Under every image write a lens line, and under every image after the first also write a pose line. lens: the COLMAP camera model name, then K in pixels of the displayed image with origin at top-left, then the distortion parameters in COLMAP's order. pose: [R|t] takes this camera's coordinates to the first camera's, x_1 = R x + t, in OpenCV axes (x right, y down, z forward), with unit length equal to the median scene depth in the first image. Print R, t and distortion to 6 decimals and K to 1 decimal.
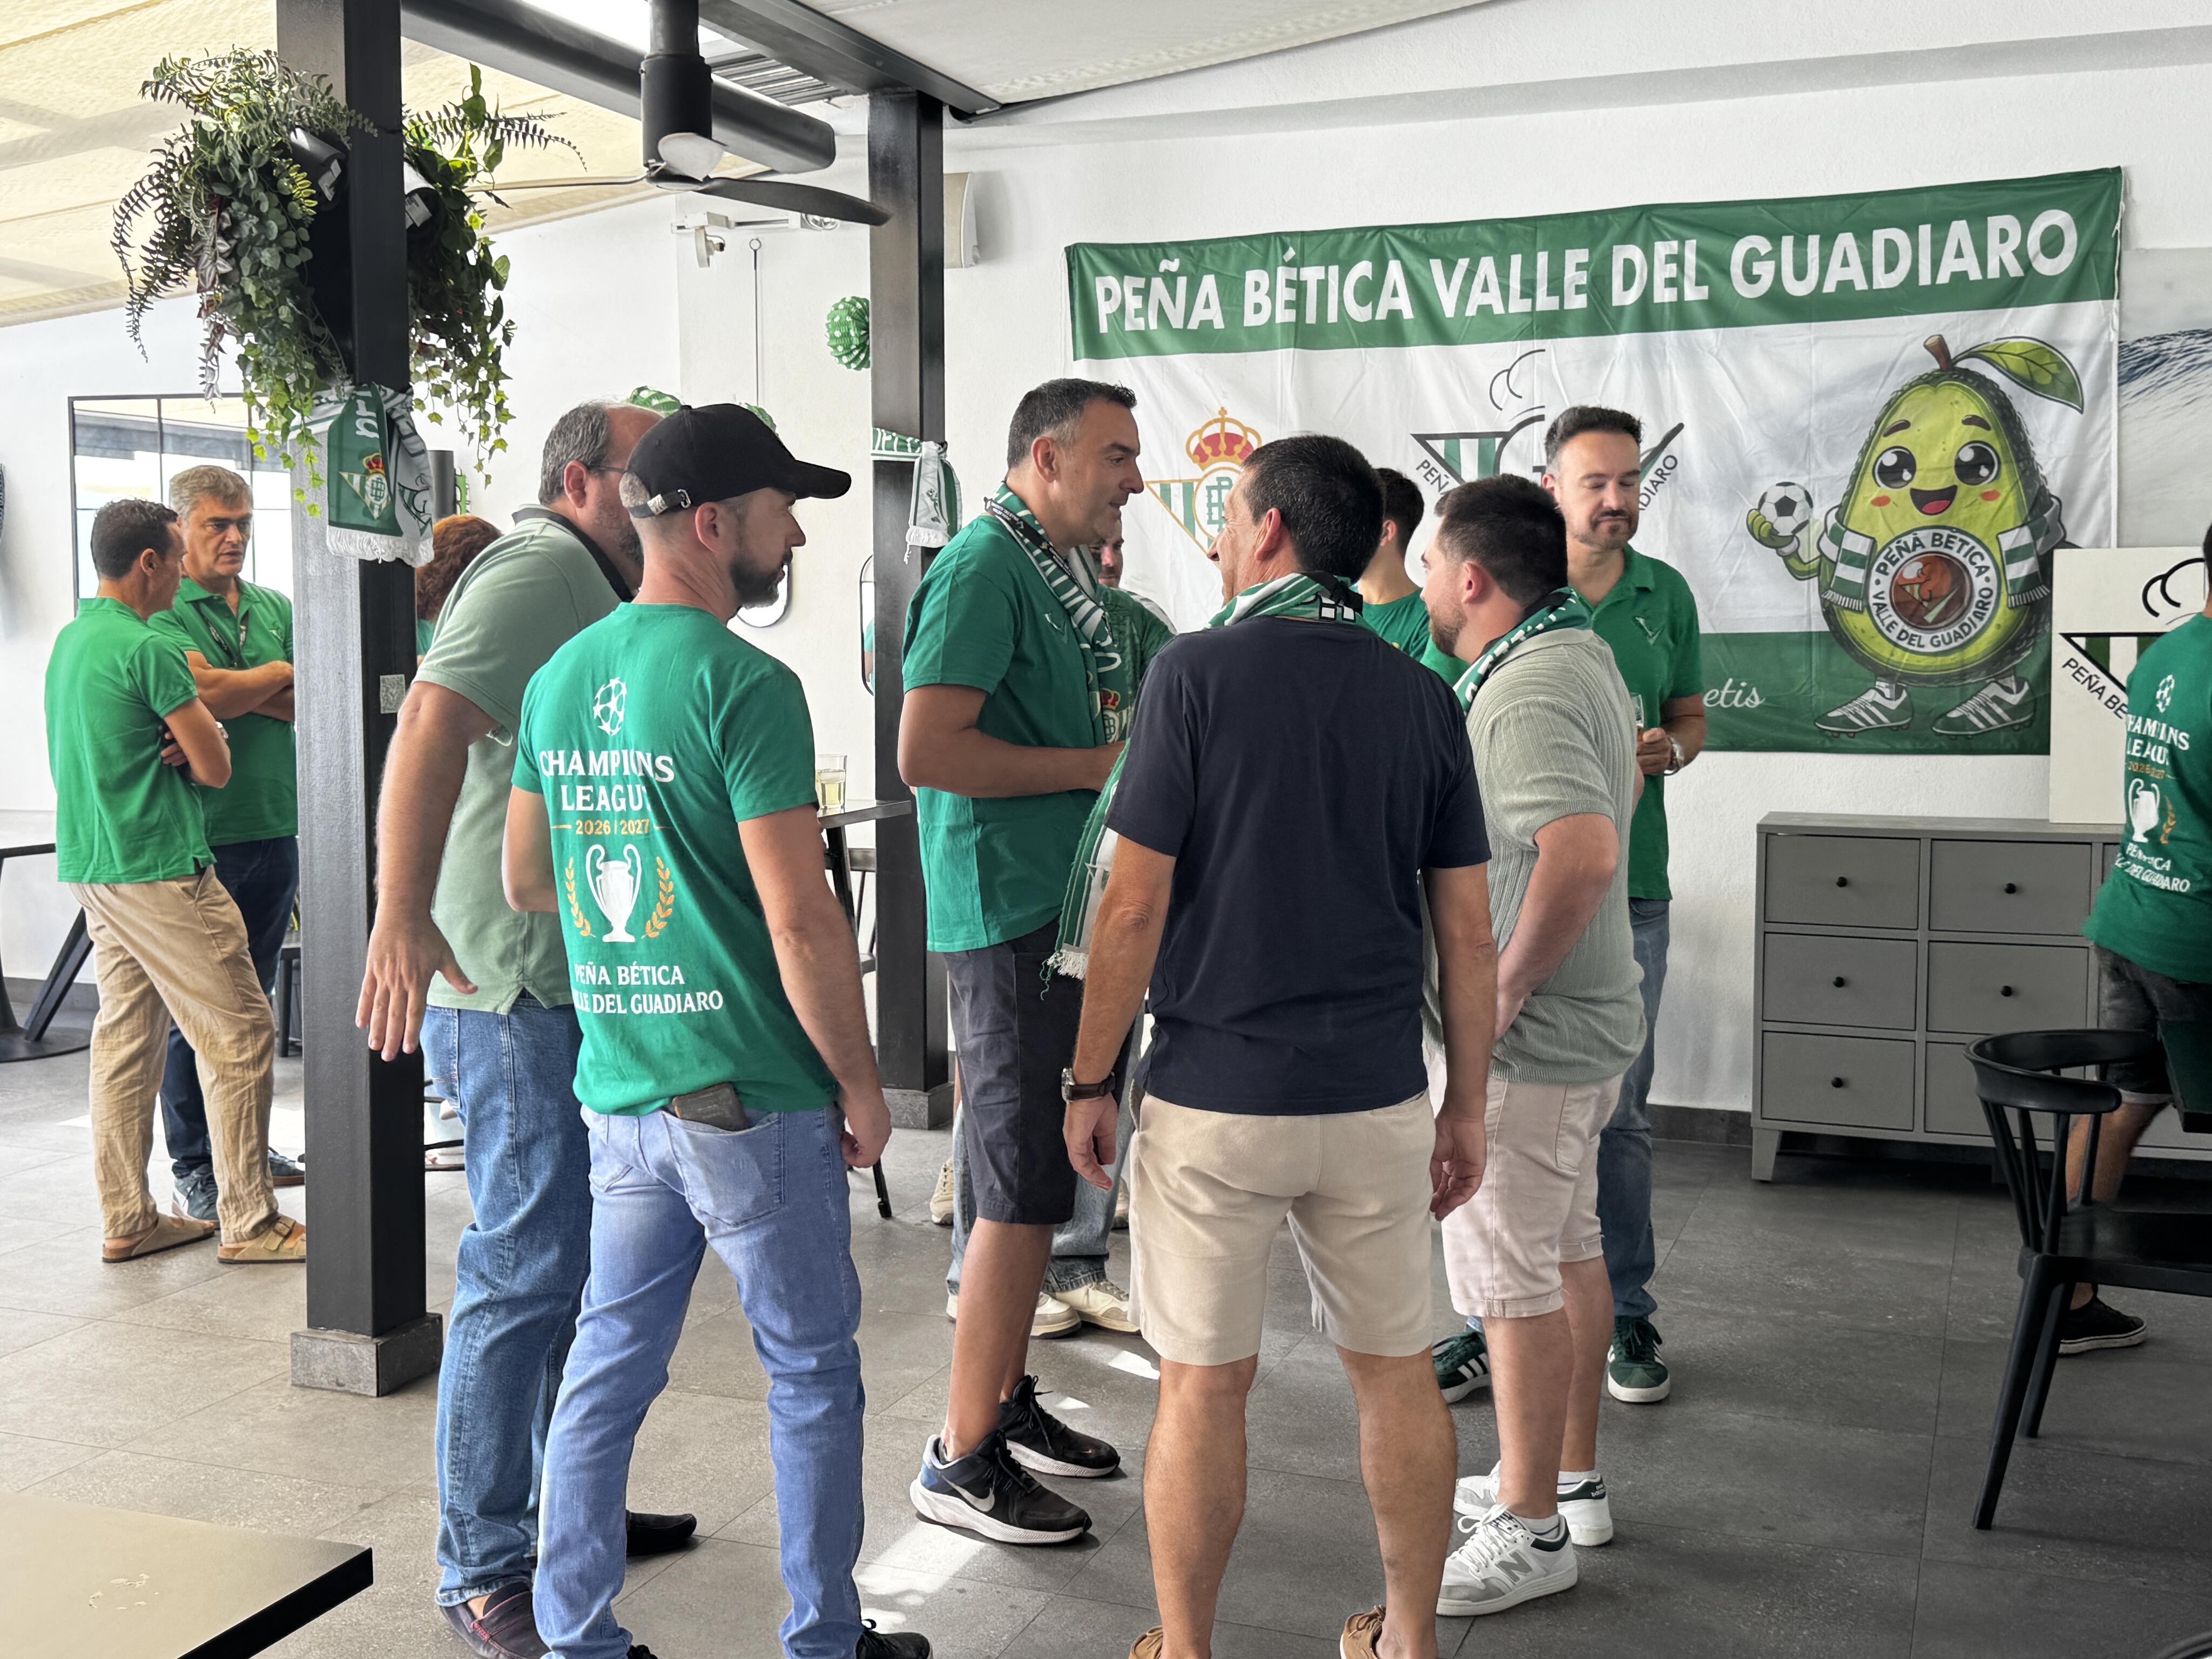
lens RADIAL K [[2427.9, 0, 1062.9], [0, 2427.9, 806.3], [0, 0, 1]] dist [0.078067, 0.000000]
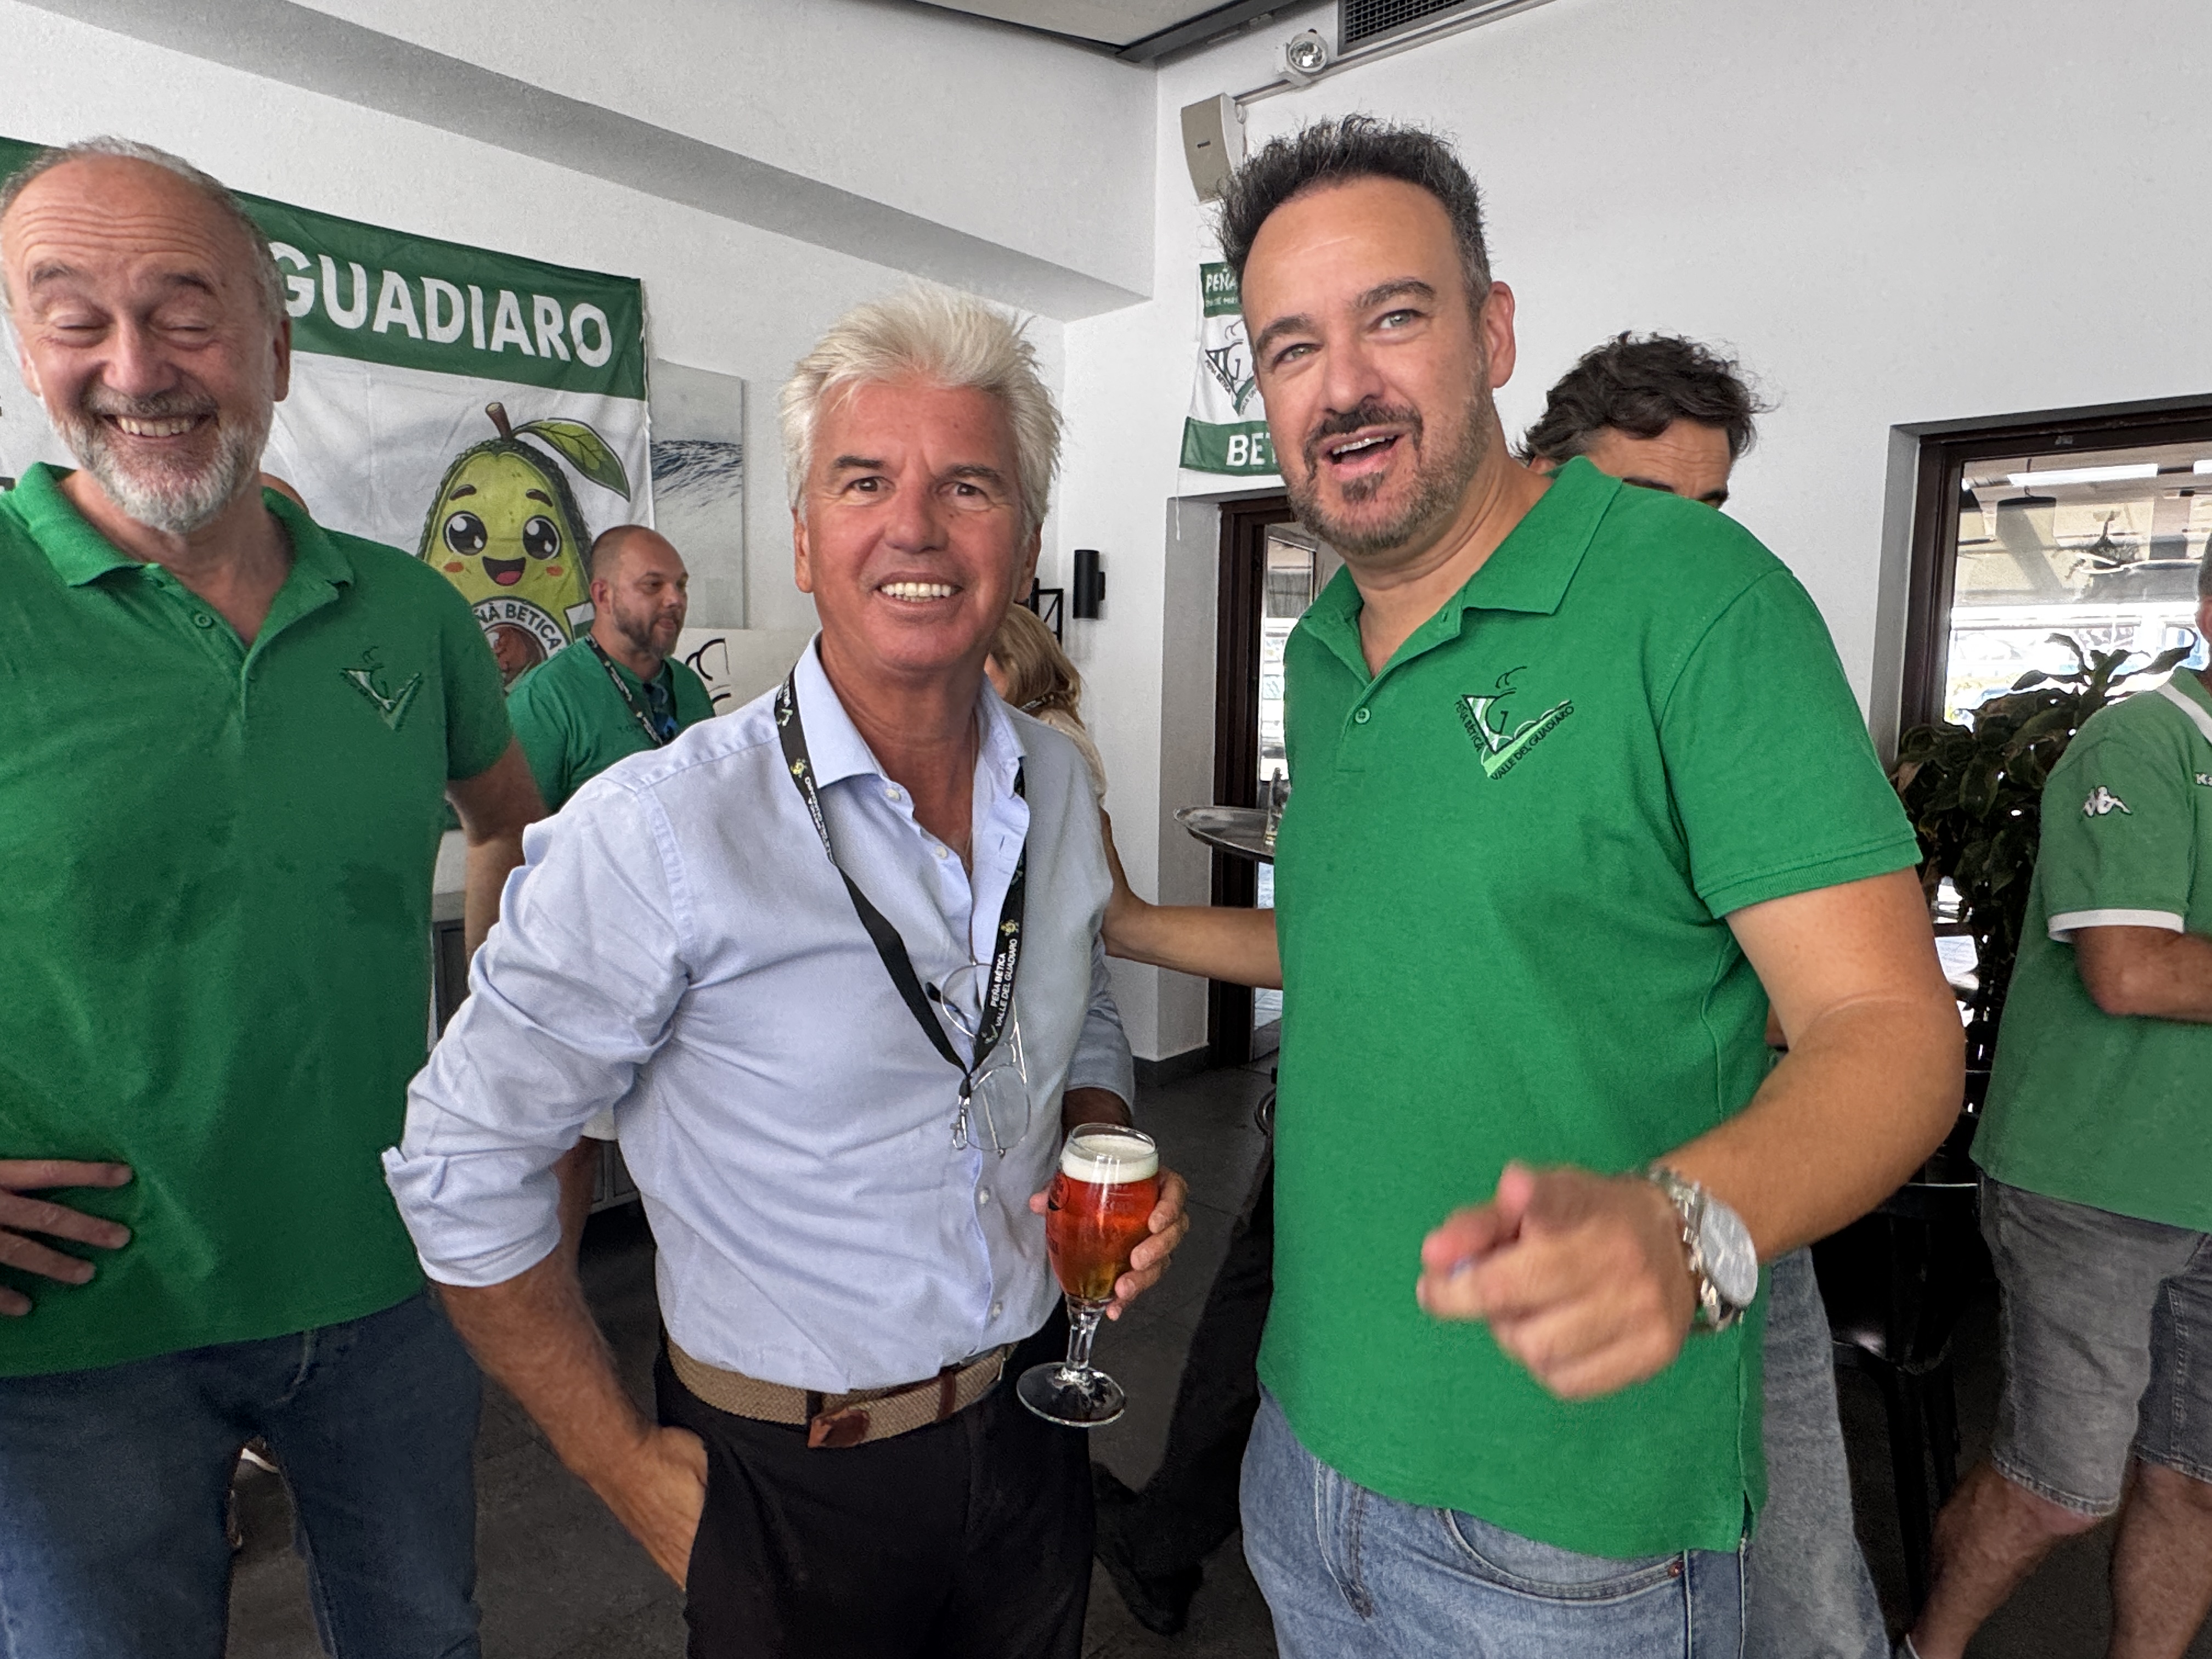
lens RADIAL K [[1359.6, 0, 1119.1], [0, 1359.6, 815.0], [0, 0, 1]] dist [-0.006002, -0.003657]
pose [[0.337477, -0.083044, 0.937664, -0.081642], [0.064898, 0.995784, 0.064834, -0.044630], [-0.939094, 0.038973, 0.341443, 0.569028]]
